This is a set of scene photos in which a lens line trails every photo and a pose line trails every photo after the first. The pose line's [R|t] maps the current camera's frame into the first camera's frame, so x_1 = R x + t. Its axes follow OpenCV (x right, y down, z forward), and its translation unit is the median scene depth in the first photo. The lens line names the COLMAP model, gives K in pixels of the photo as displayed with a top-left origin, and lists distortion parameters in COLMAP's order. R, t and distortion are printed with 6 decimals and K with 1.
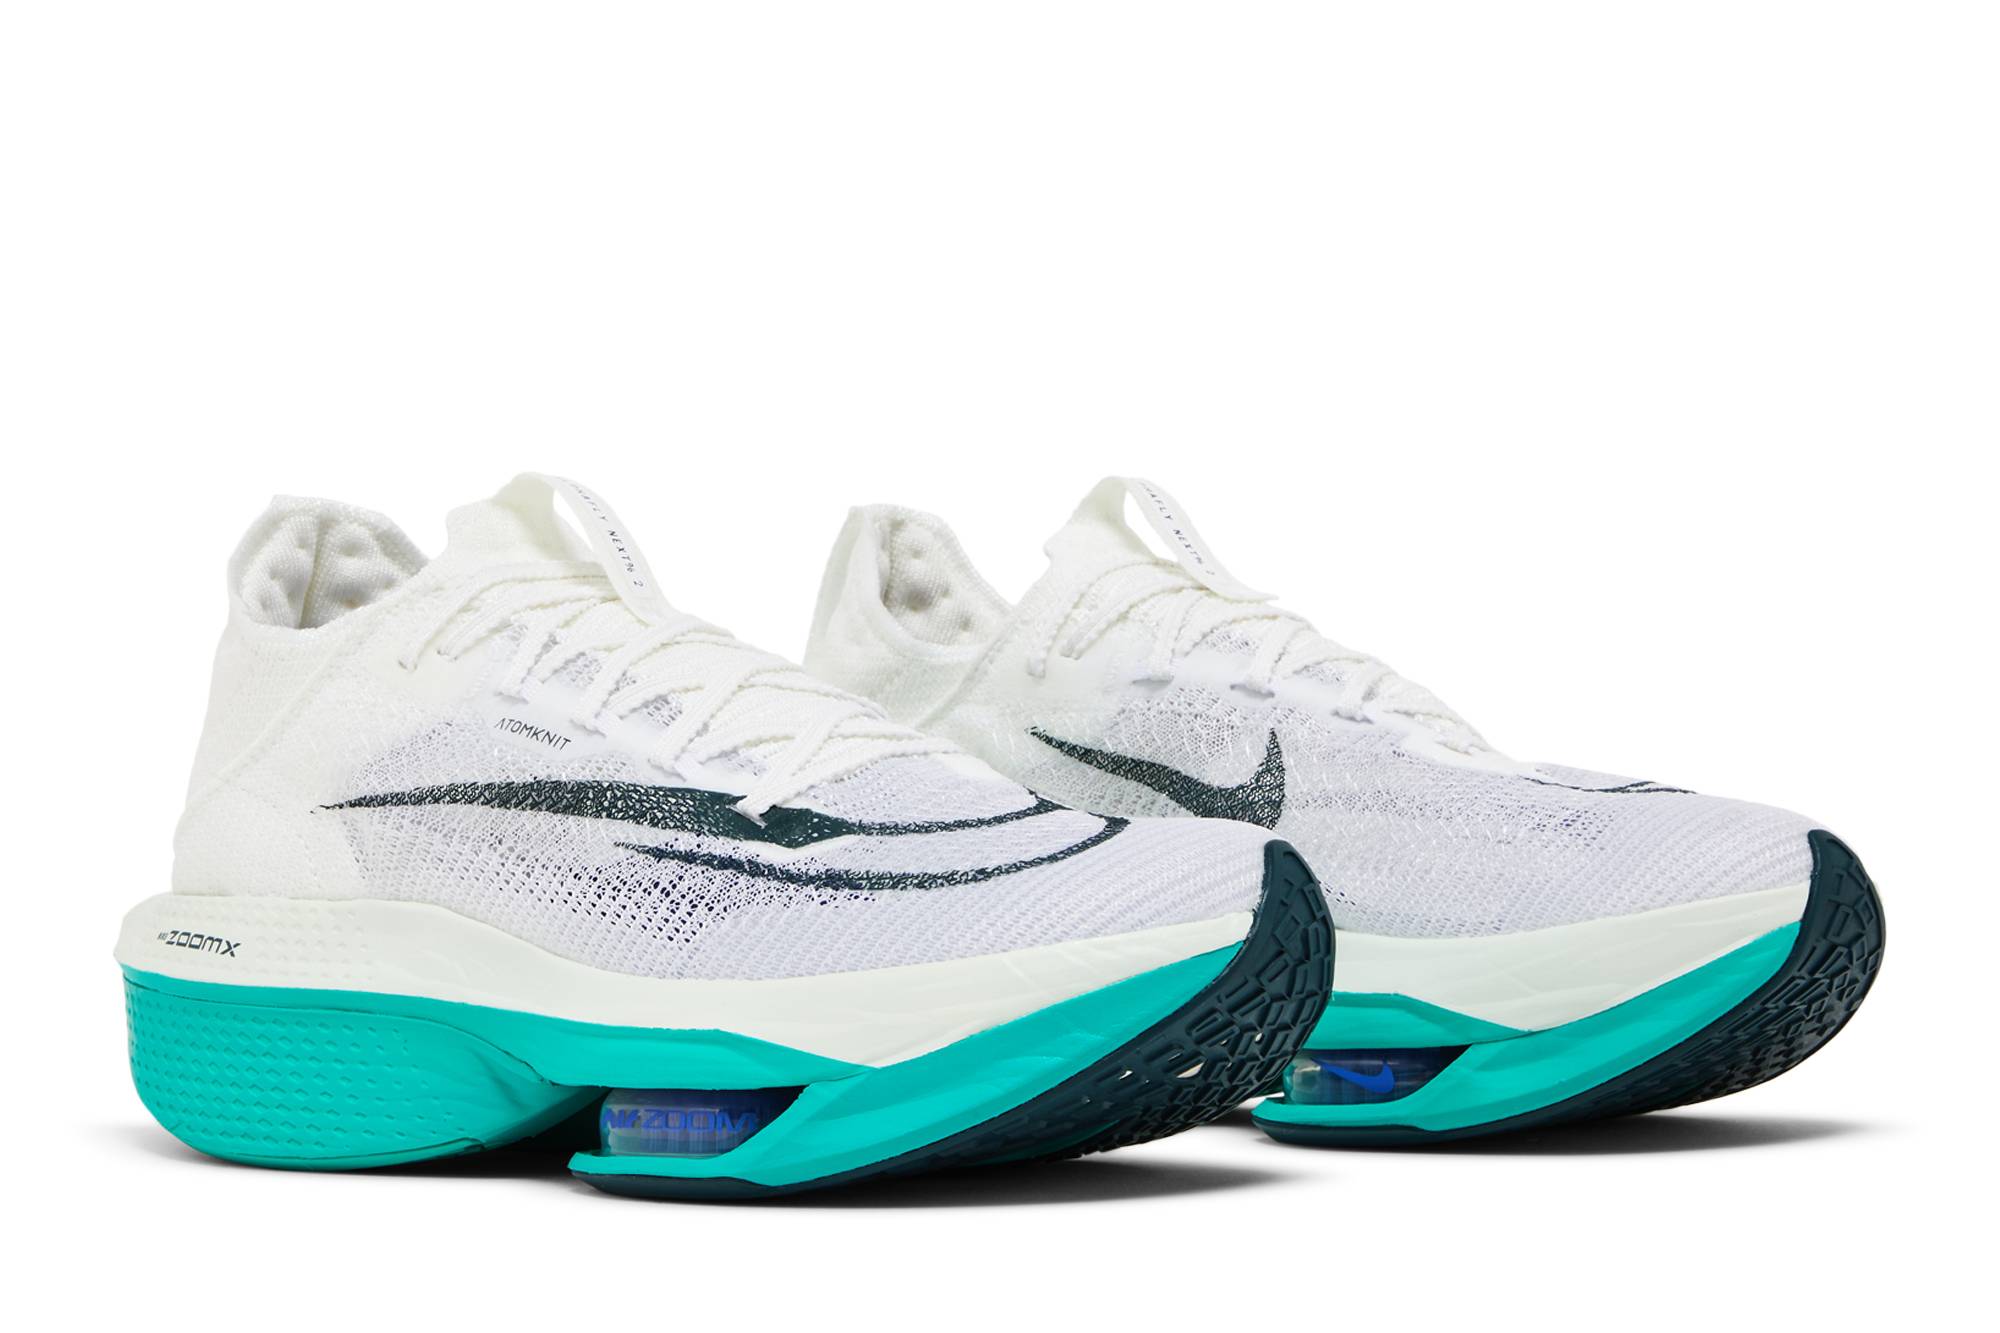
lens RADIAL K [[4005.0, 0, 1000.0], [0, 4005.0, 666.5], [0, 0, 1]] dist [0.001912, -0.090431]
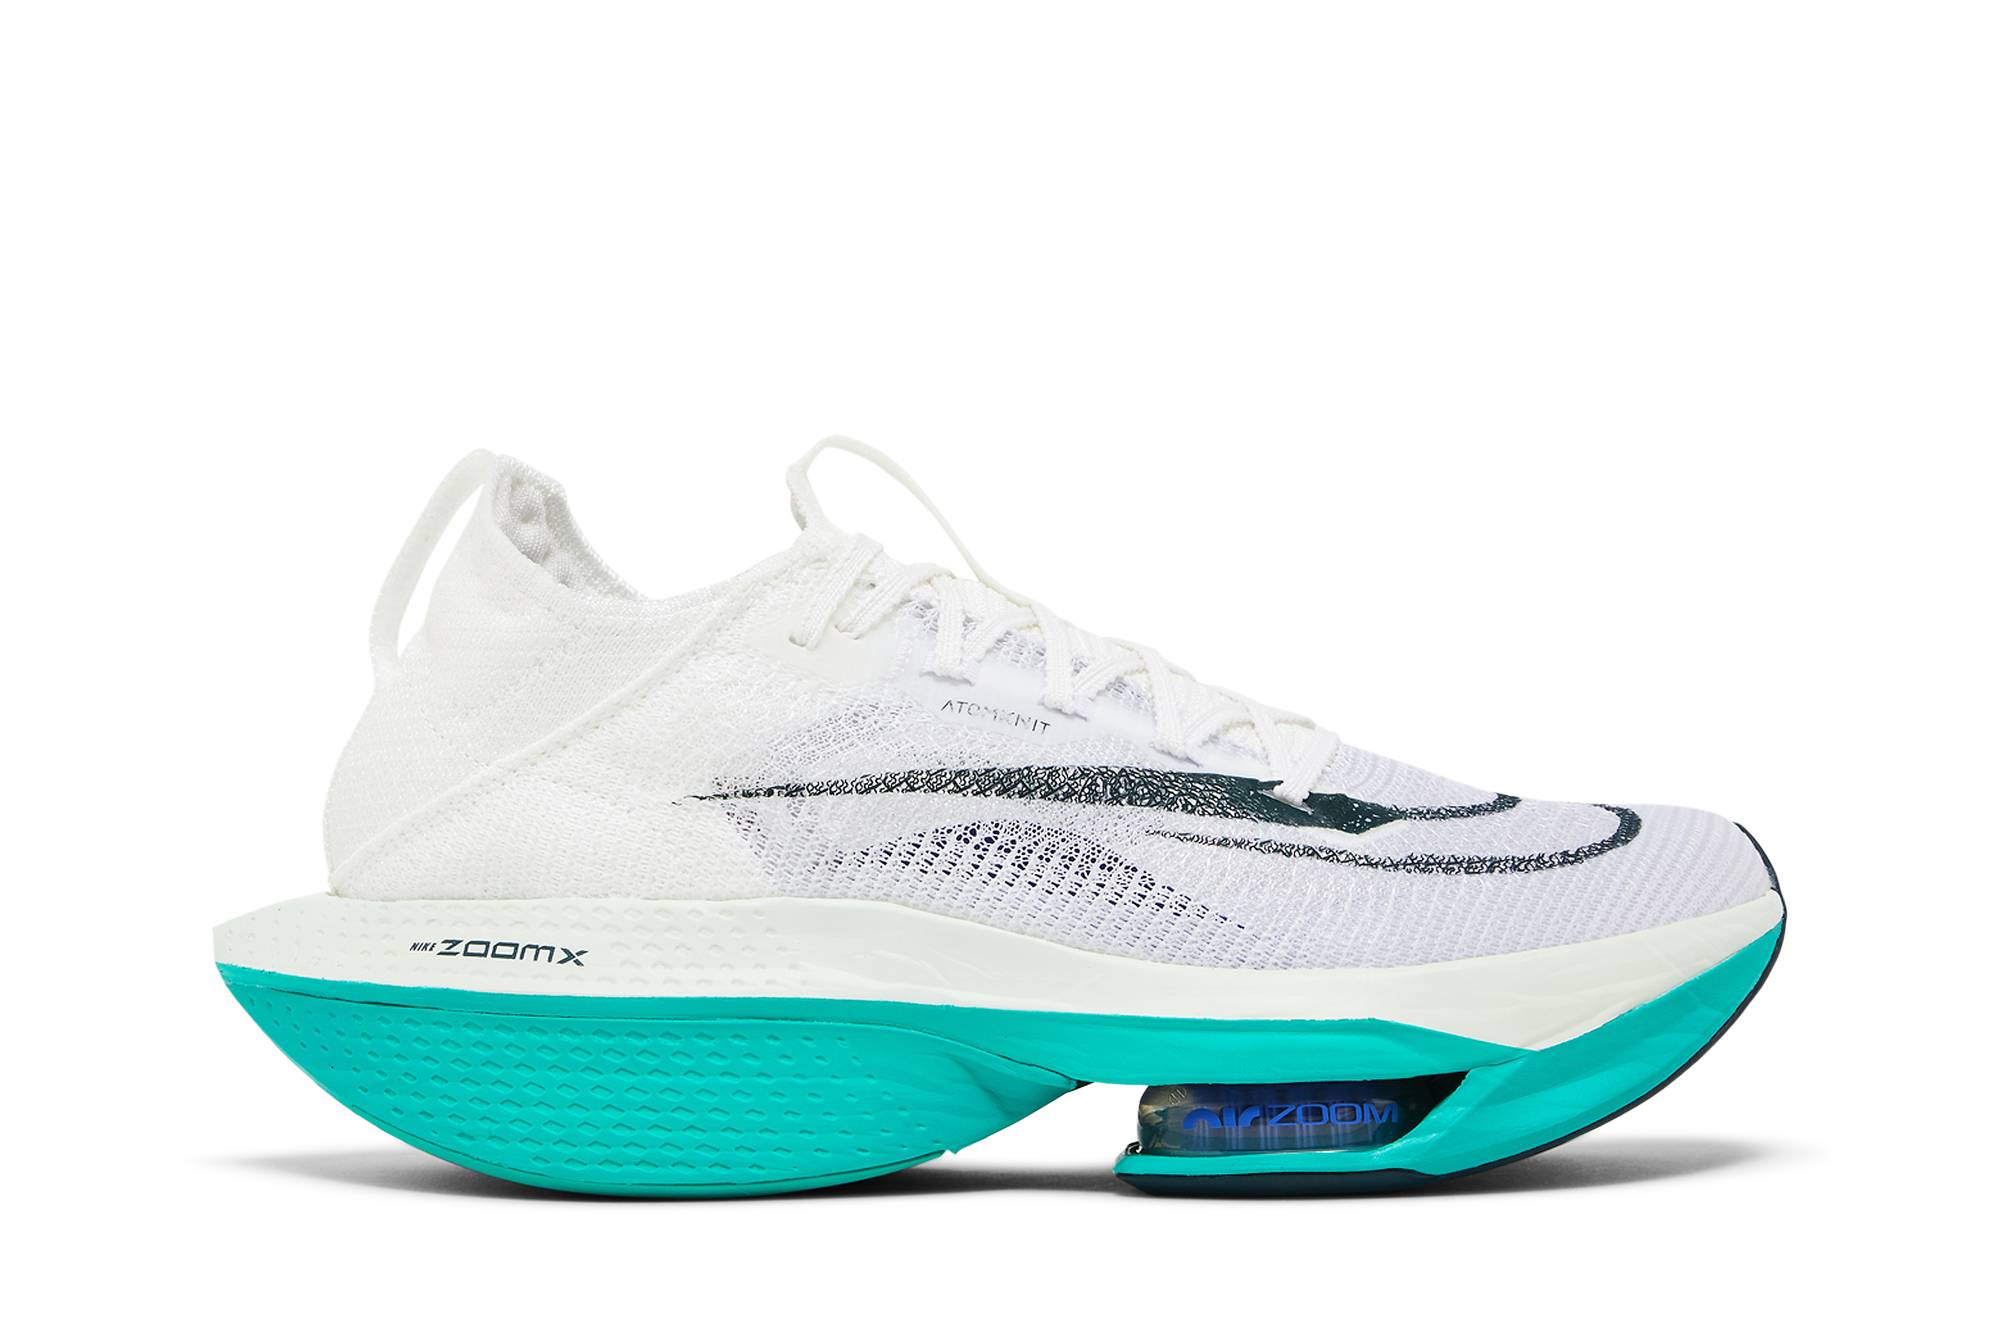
lens RADIAL K [[4057.7, 0, 1000.0], [0, 4057.7, 666.5], [0, 0, 1]] dist [-0.014178, 0.167227]
pose [[0.858221, 0.012037, 0.513139, -0.615651], [-0.009666, 0.999927, -0.007290, 0.012042], [-0.513189, 0.001296, 0.858274, 0.184743]]
